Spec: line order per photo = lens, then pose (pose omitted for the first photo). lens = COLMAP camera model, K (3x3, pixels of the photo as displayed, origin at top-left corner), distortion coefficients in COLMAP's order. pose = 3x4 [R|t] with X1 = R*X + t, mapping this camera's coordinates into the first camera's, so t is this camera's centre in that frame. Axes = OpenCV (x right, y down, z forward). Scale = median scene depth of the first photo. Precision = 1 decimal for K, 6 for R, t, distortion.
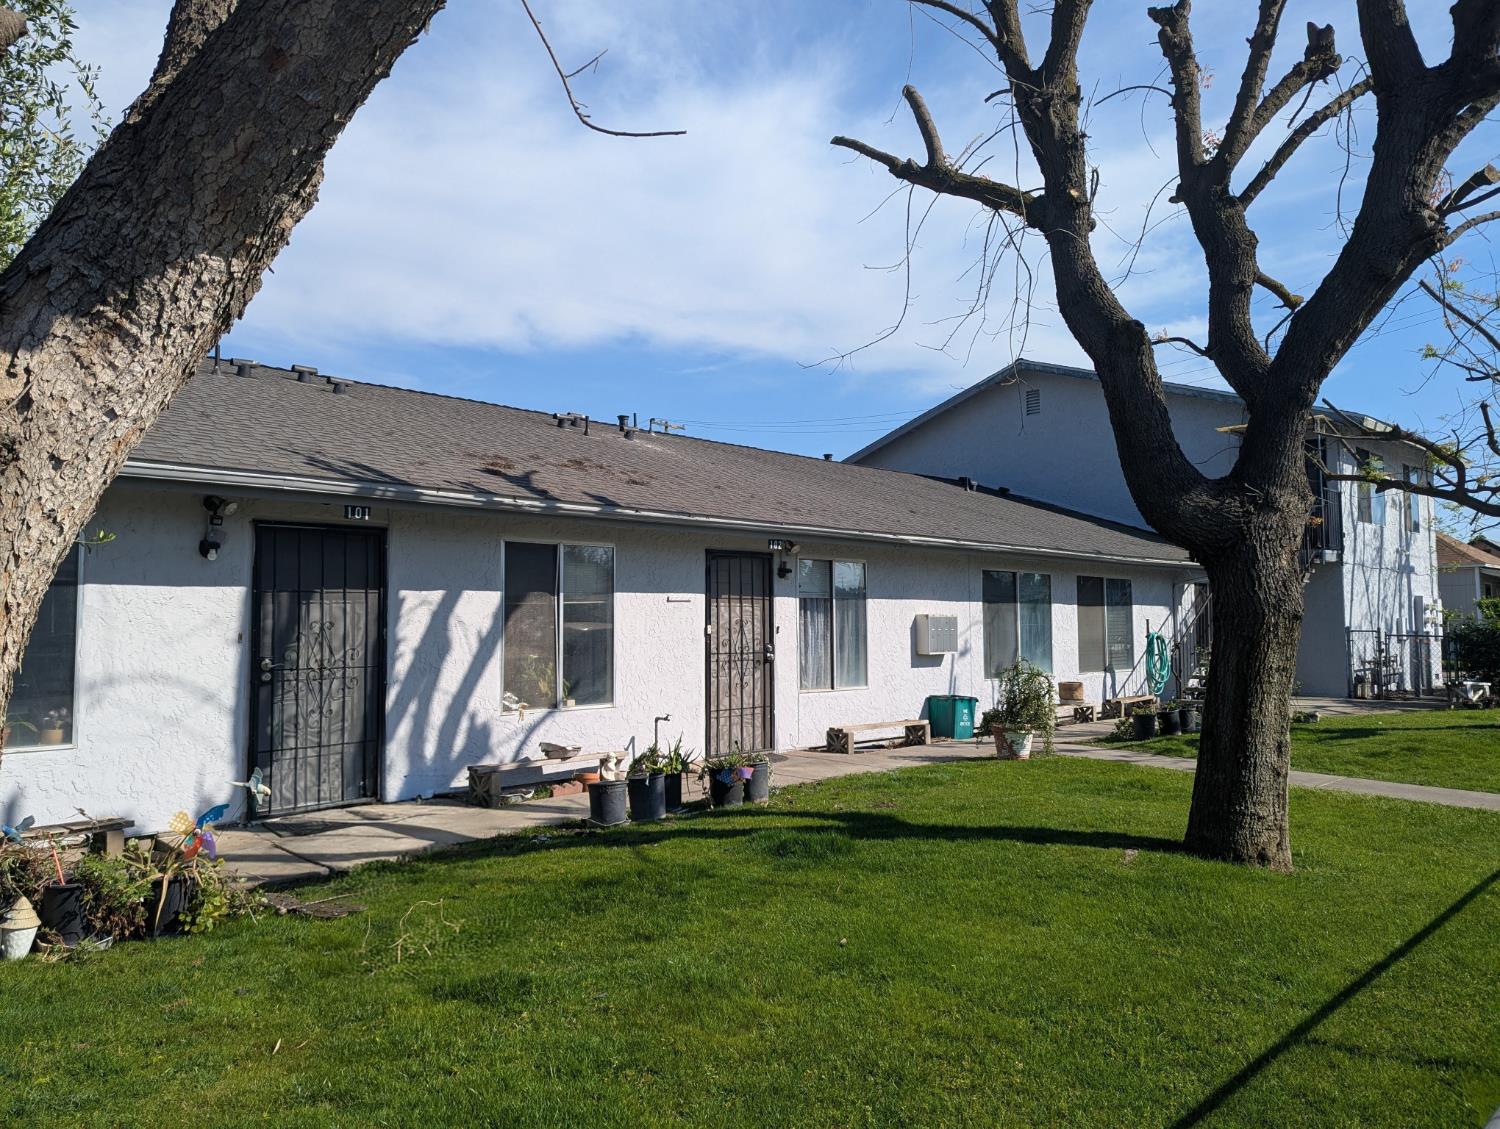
lens RADIAL K [[1055.7, 0, 762.1], [0, 1055.7, 572.1], [0, 0, 1]] dist [0.053996, -0.017257]
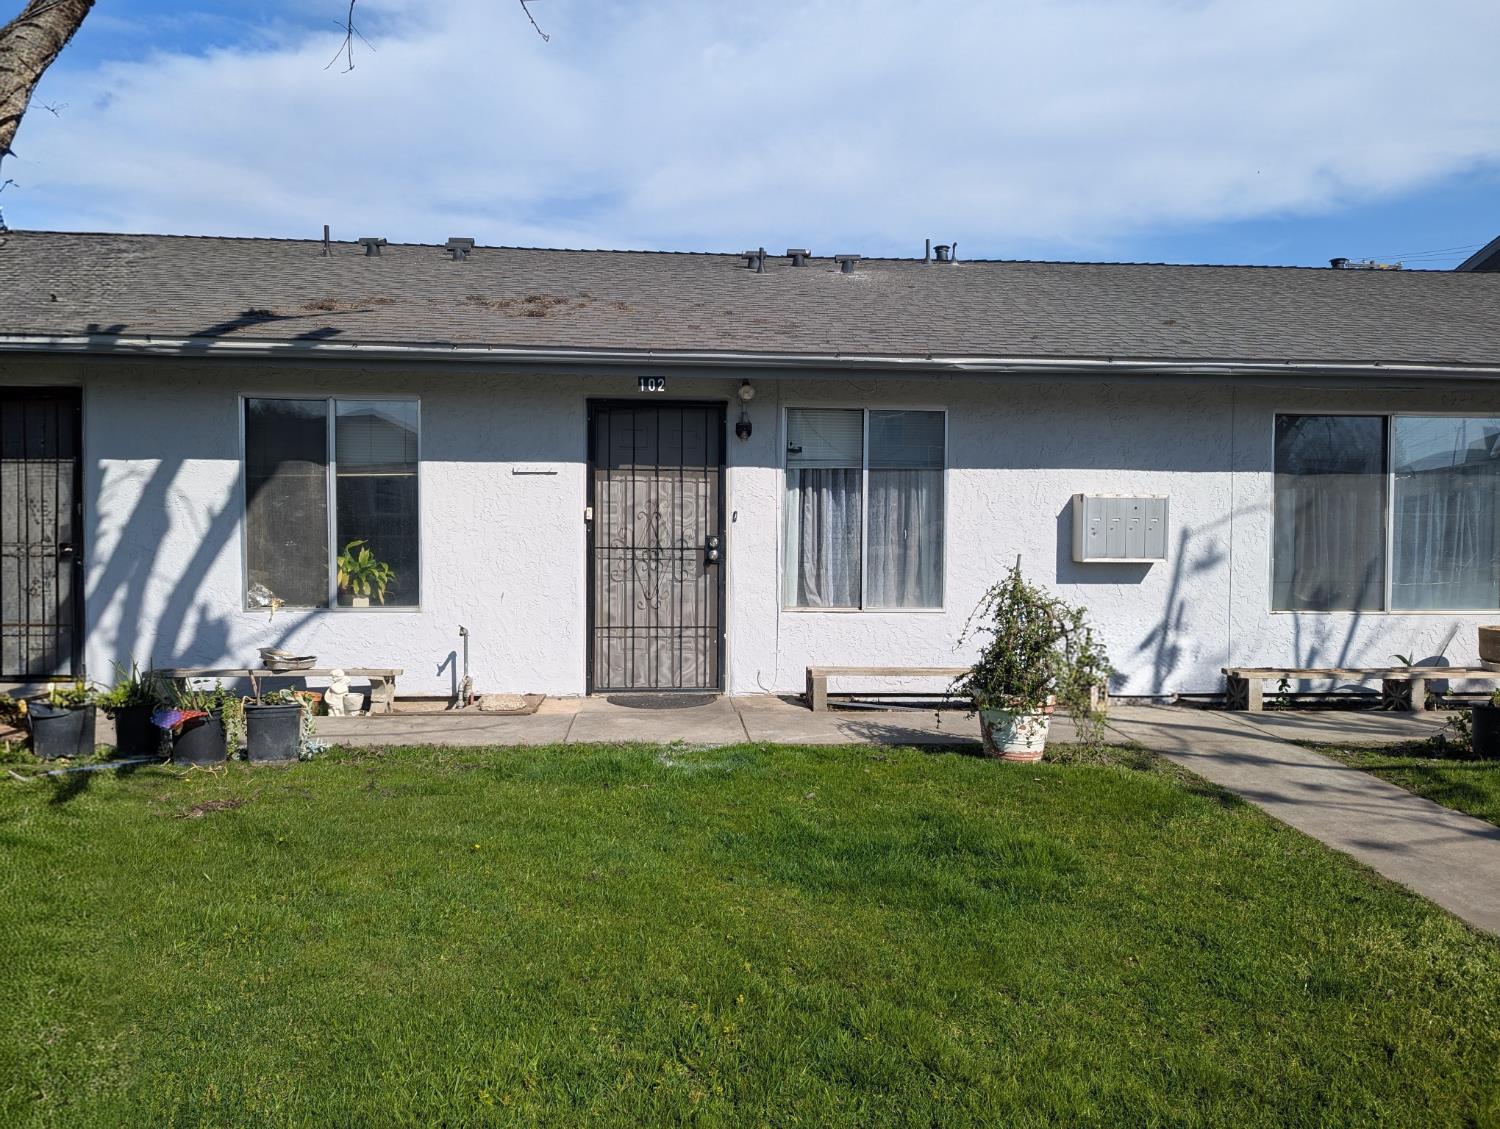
lens RADIAL K [[1055.7, 0, 751.2], [0, 1055.7, 570.5], [0, 0, 1]] dist [0.053996, -0.017257]
pose [[0.757604, 0.039747, -0.651503, 0.524044], [0.020524, 0.996200, 0.084642, 0.036602], [0.652392, -0.077496, 0.753909, 0.557379]]
